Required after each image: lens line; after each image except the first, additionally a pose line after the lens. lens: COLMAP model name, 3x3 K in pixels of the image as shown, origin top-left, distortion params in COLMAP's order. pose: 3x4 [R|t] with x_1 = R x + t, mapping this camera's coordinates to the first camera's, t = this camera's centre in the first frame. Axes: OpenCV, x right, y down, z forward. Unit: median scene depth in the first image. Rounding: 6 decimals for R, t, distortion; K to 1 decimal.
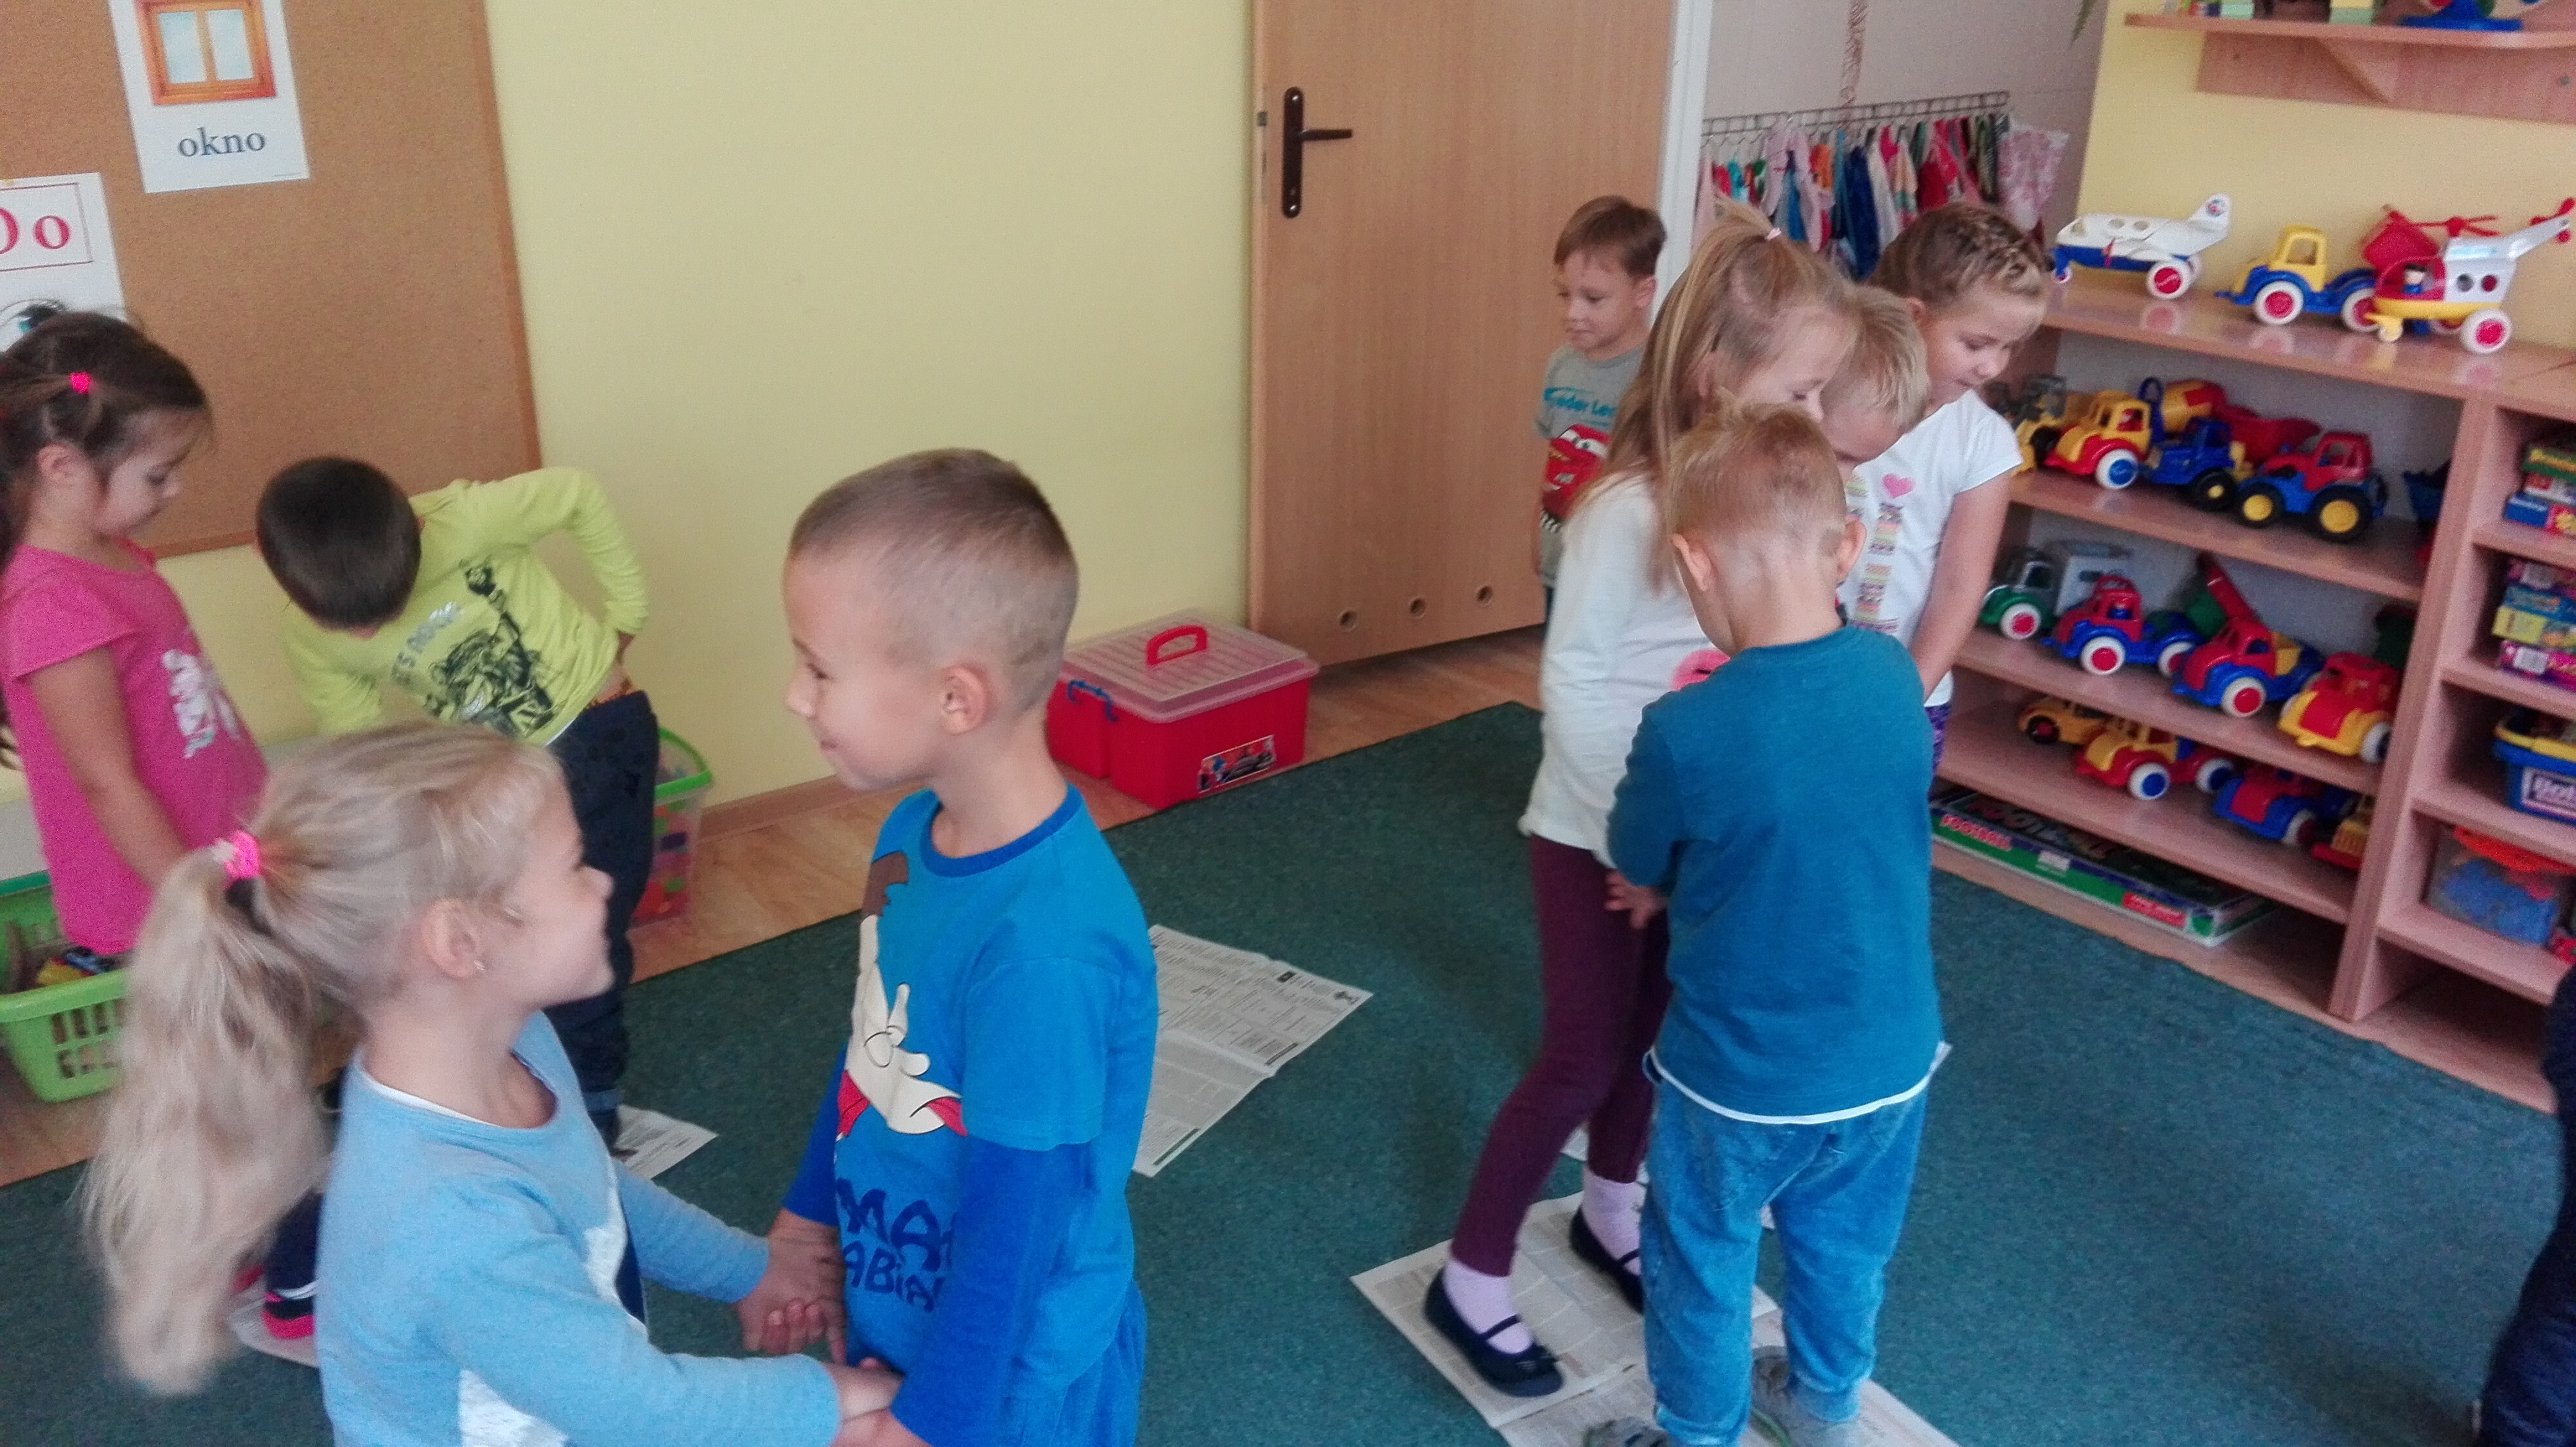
lens RADIAL K [[2066.7, 0, 1282.2], [0, 2066.7, 727.5], [0, 0, 1]] dist [0.115116, -0.207273]
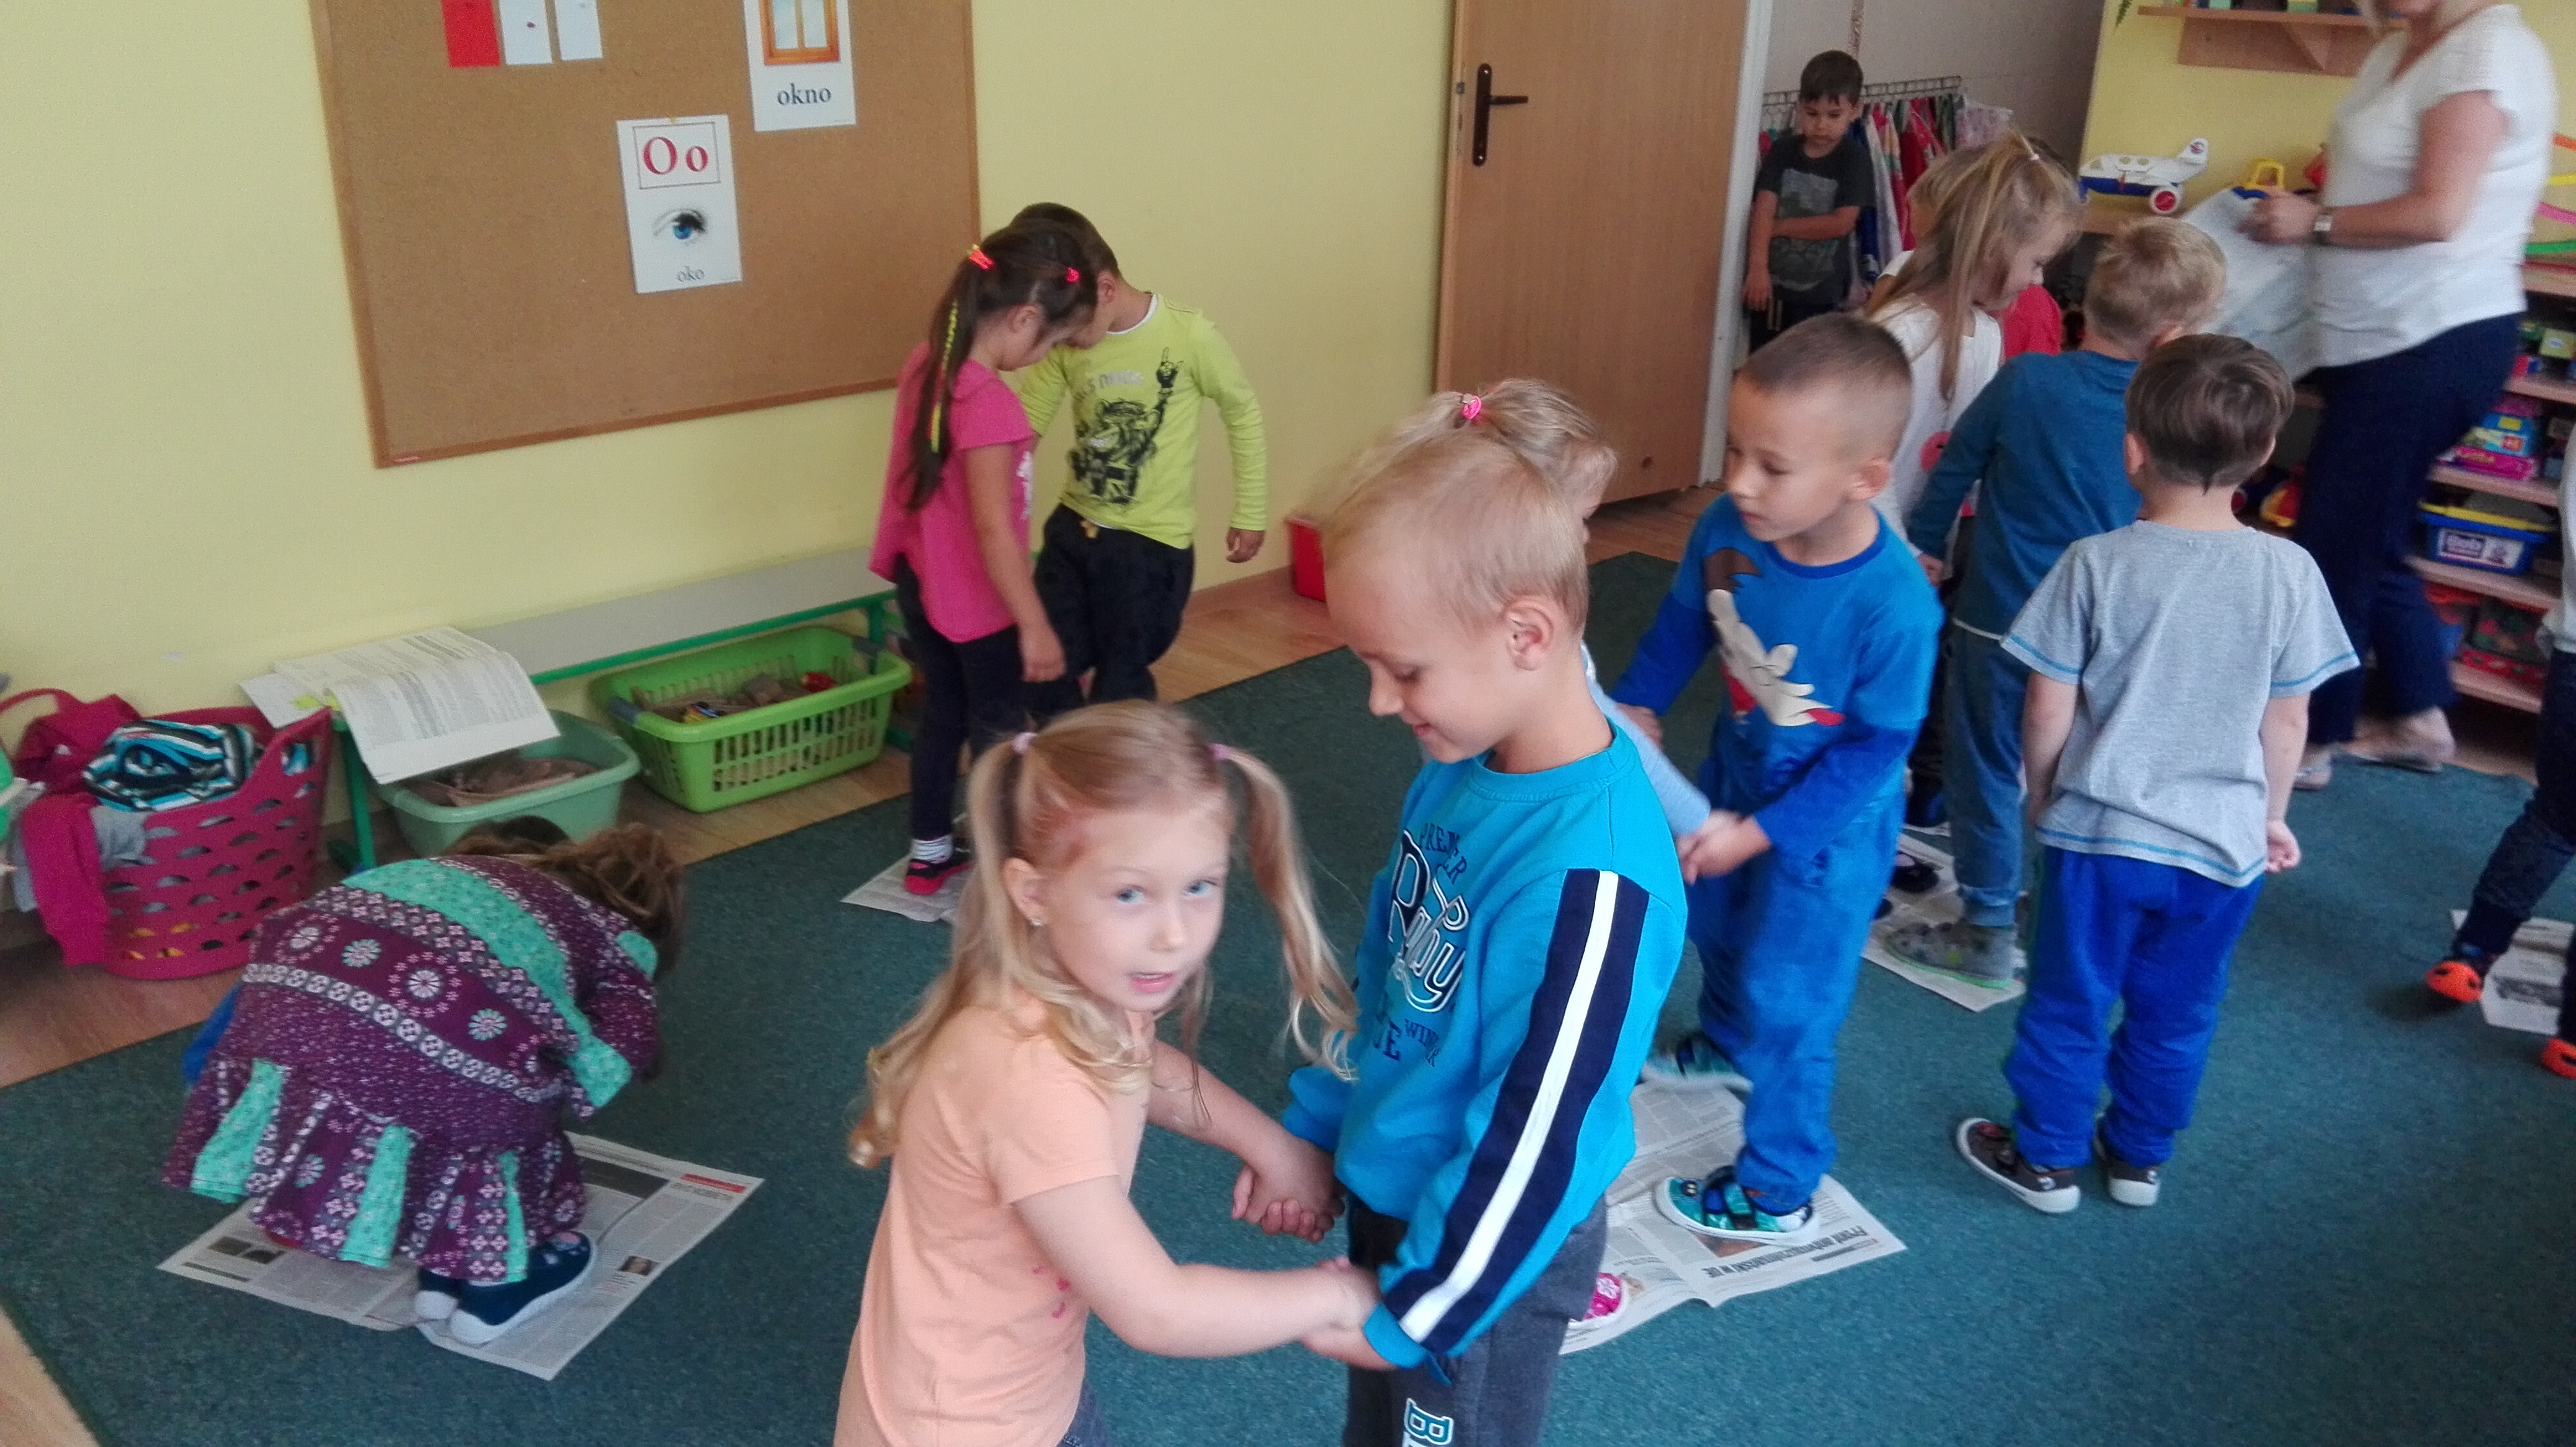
lens RADIAL K [[2080.1, 0, 1282.6], [0, 2080.1, 714.7], [0, 0, 1]] dist [0.111872, -0.202767]
pose [[0.994889, -0.027622, 0.097123, -0.291238], [0.028808, 0.999526, -0.010833, 0.119401], [-0.096778, 0.013576, 0.995213, -0.308376]]
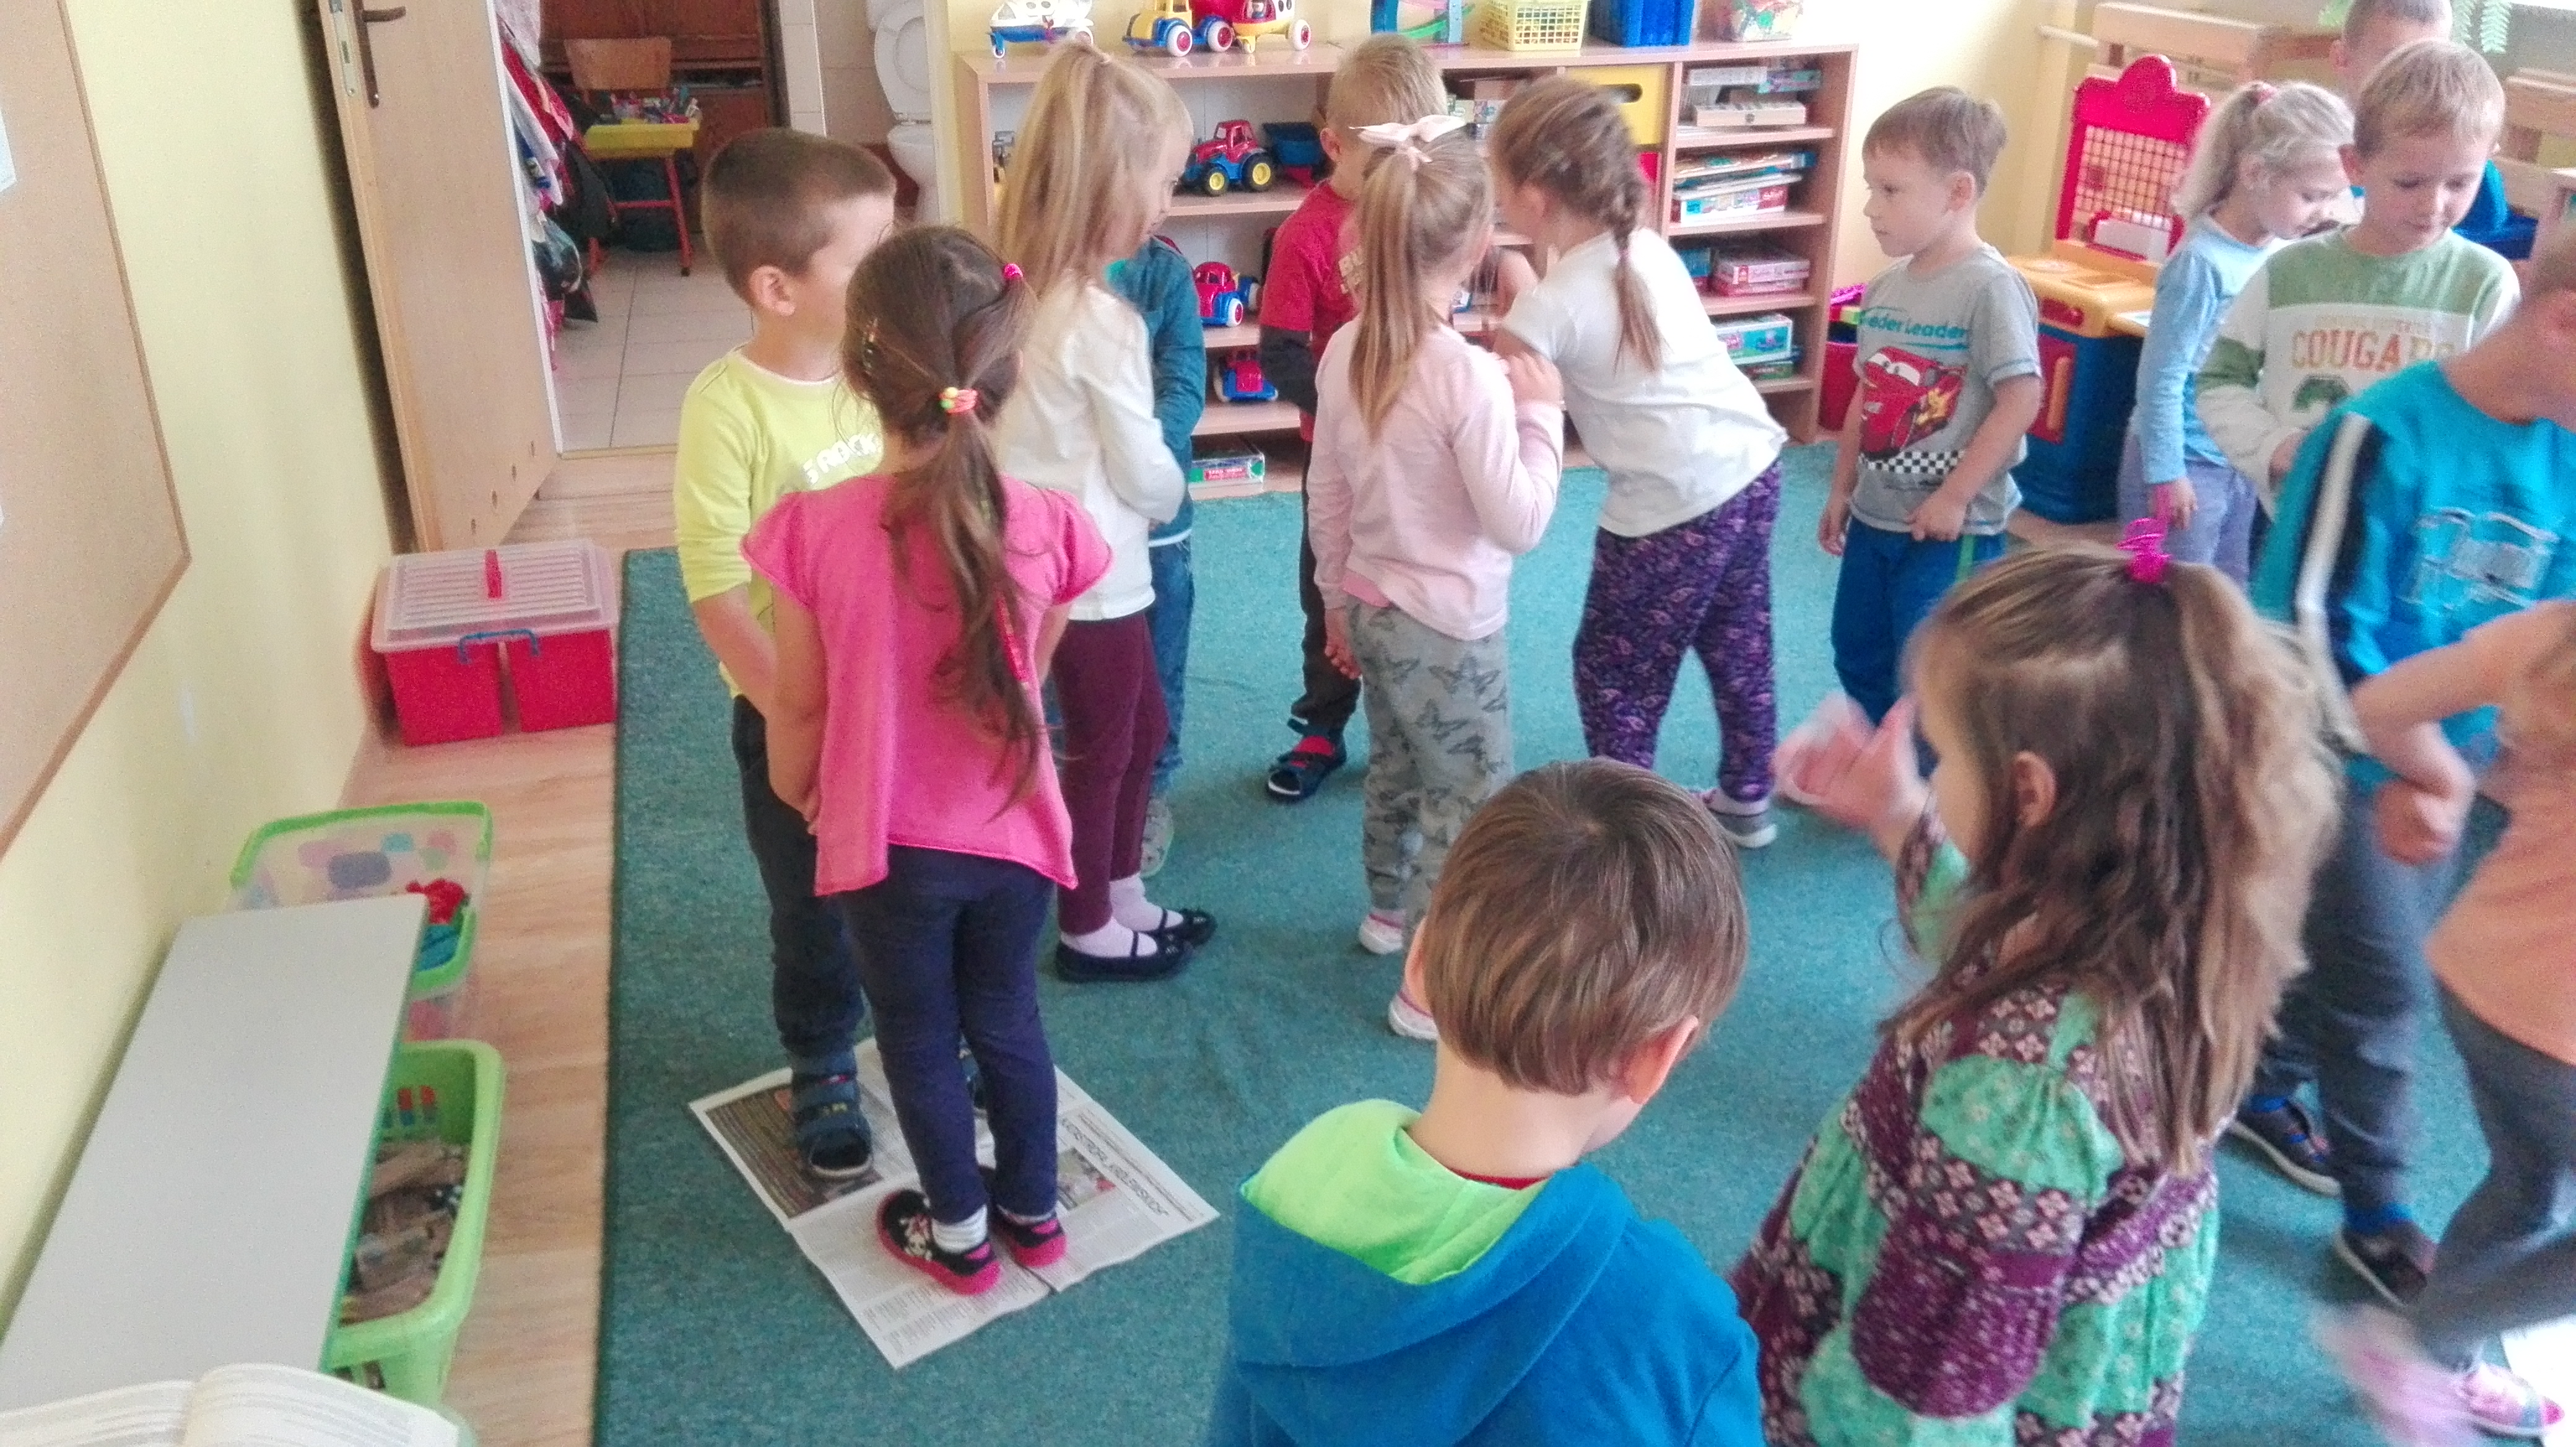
lens RADIAL K [[2077.4, 0, 1288.0], [0, 2077.4, 723.5], [0, 0, 1]] dist [0.112435, -0.204212]
pose [[0.405045, -0.387781, 0.827988, -0.838696], [0.349001, 0.902605, 0.251998, -0.108237], [-0.845066, 0.186898, 0.500932, 0.274330]]
